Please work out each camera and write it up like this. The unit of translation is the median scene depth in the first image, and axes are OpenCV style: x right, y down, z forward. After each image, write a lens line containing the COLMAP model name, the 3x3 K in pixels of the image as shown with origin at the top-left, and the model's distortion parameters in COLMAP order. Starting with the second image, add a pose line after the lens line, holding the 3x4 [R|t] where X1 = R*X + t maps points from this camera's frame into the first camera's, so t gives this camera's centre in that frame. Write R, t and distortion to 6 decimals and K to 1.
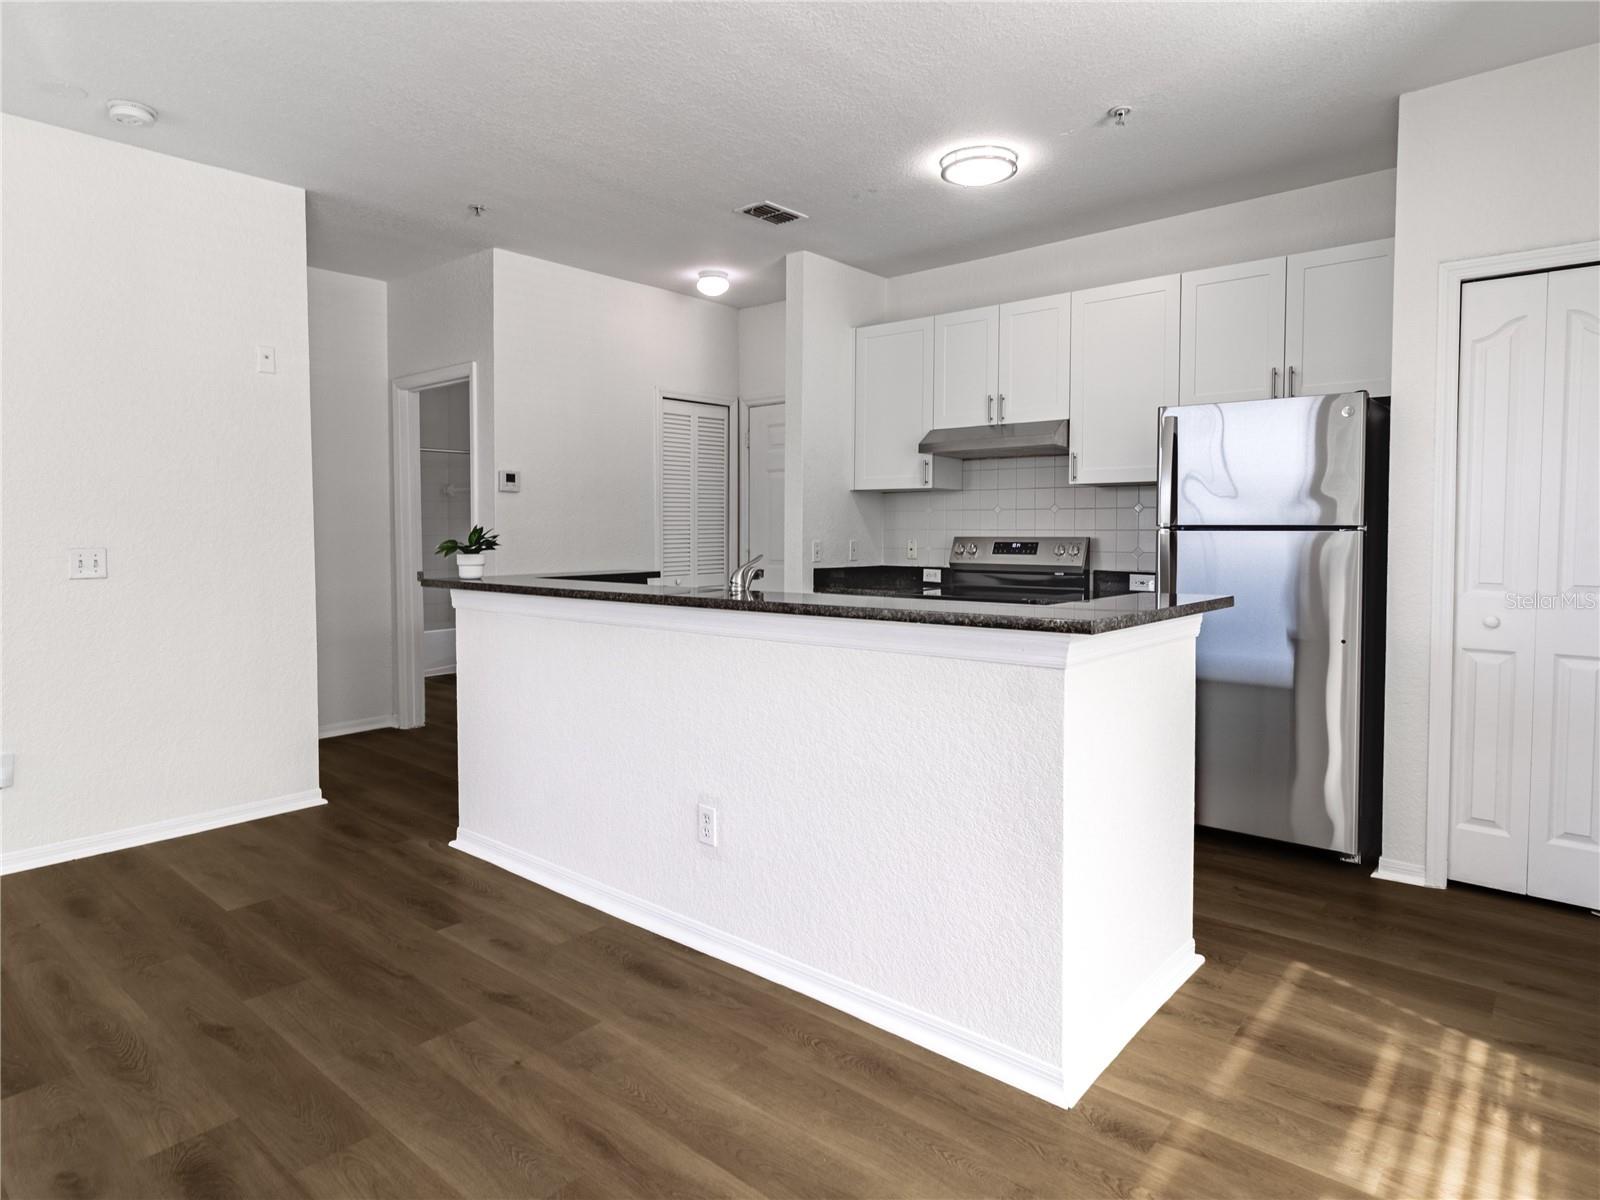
lens RADIAL K [[941.7, 0, 806.3], [0, 941.7, 602.2], [0, 0, 1]] dist [0.004357, -0.001140]
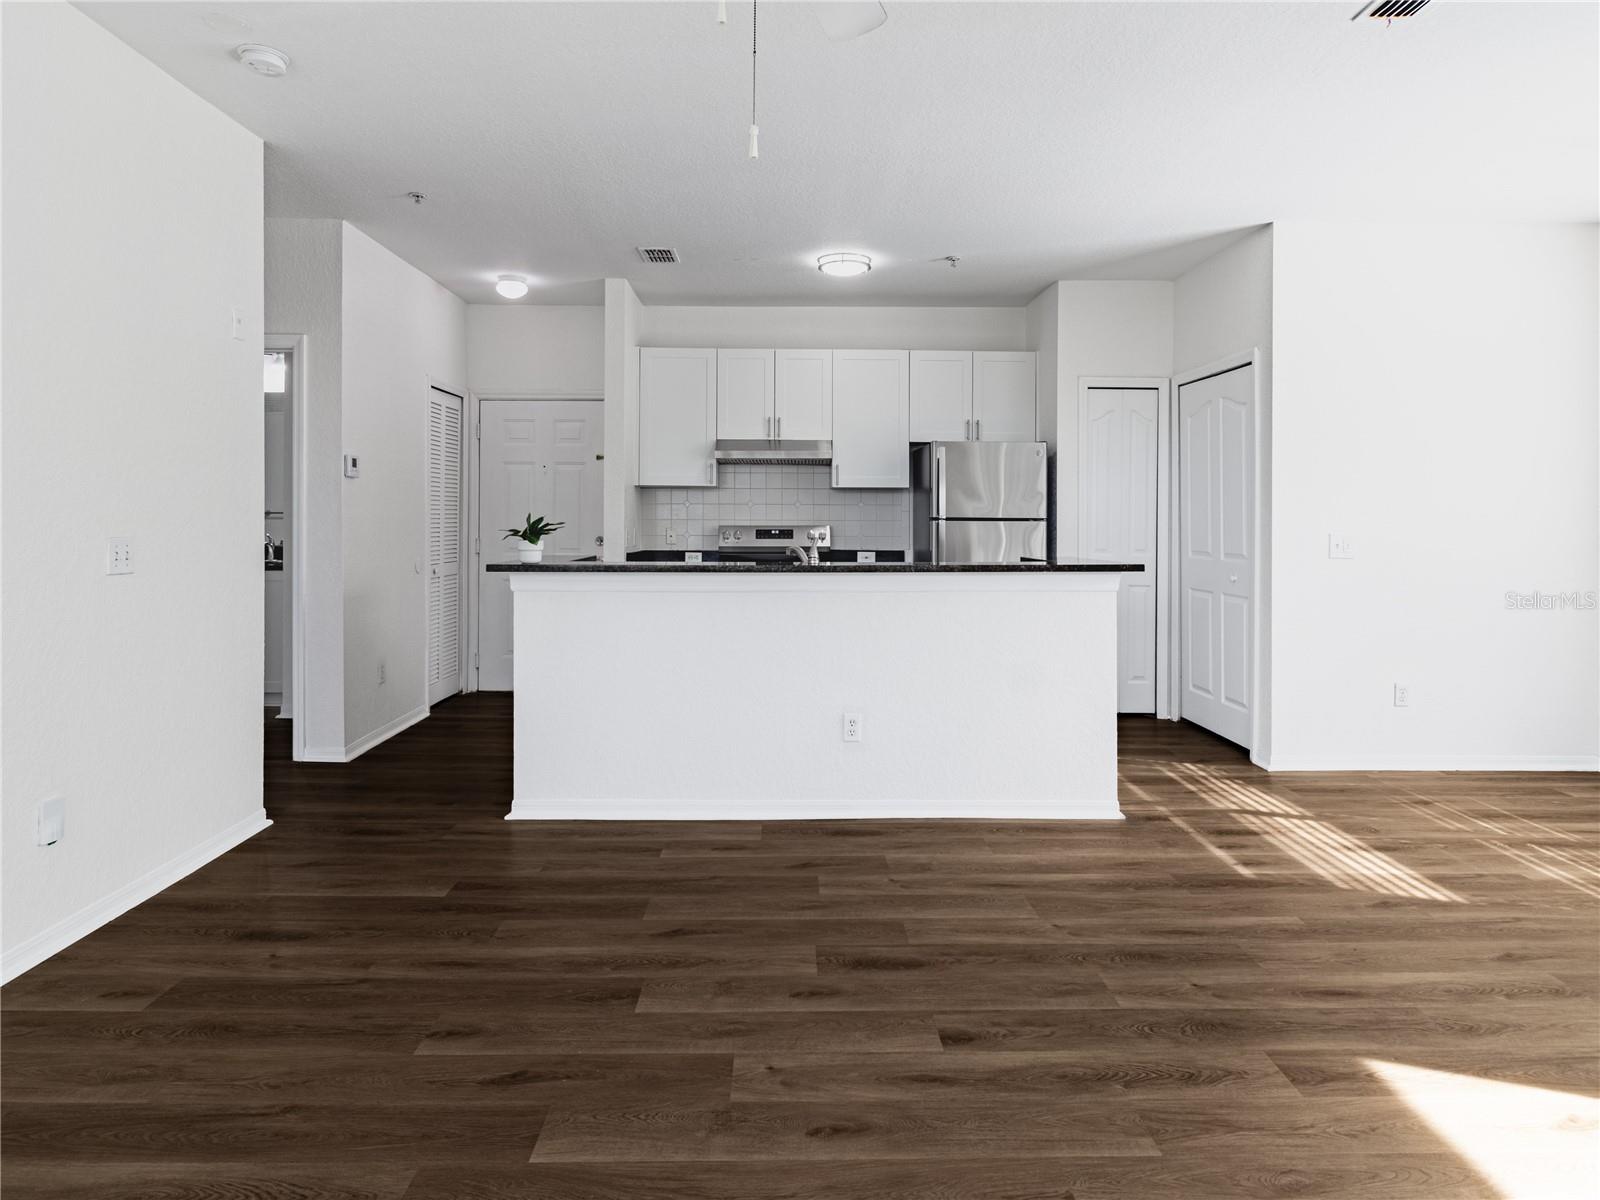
lens RADIAL K [[941.7, 0, 824.3], [0, 941.7, 585.6], [0, 0, 1]] dist [0.004357, -0.001140]
pose [[0.741958, -0.043364, 0.669042, -0.714966], [0.048598, 0.998760, 0.010840, 0.004017], [-0.668683, 0.024471, 0.743145, -0.019115]]
